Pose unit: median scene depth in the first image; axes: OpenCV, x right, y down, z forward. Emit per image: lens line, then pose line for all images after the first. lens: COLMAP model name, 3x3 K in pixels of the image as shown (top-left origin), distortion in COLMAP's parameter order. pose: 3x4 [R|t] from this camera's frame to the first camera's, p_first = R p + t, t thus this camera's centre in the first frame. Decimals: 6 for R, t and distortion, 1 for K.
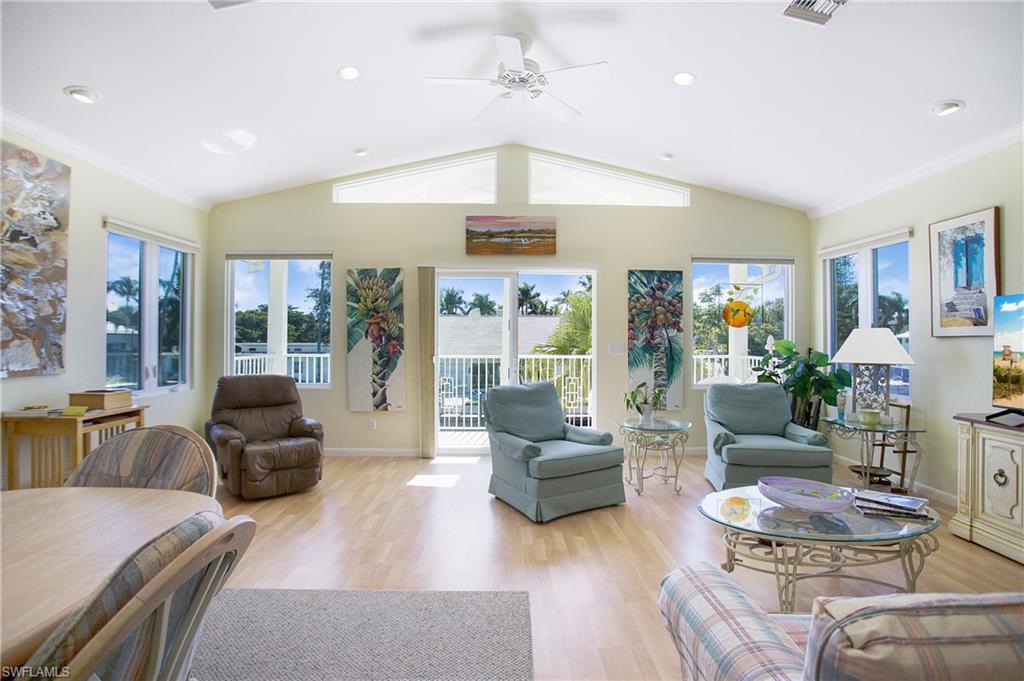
lens RADIAL K [[501.6, 0, 491.5], [0, 501.6, 337.7], [0, 0, 1]] dist [-0.003691, 0.002113]
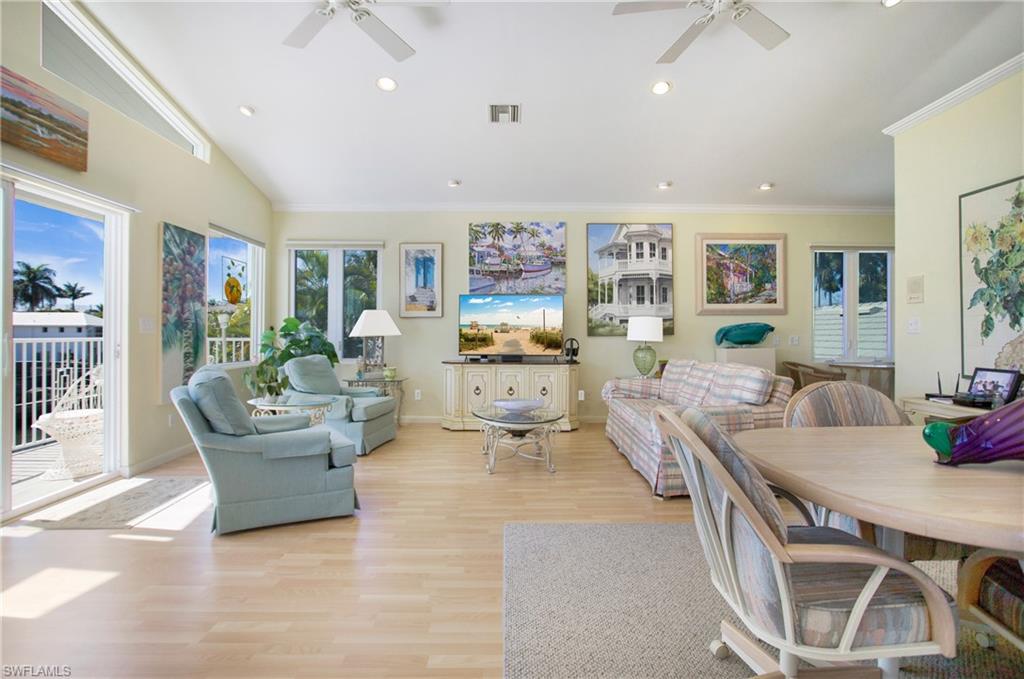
lens RADIAL K [[501.6, 0, 514.9], [0, 501.6, 345.0], [0, 0, 1]] dist [-0.003691, 0.002113]
pose [[0.032969, -0.028660, 0.999045, -0.481686], [-0.007683, 0.999552, 0.028928, 0.027113], [-0.999427, -0.008629, 0.032734, 0.438016]]
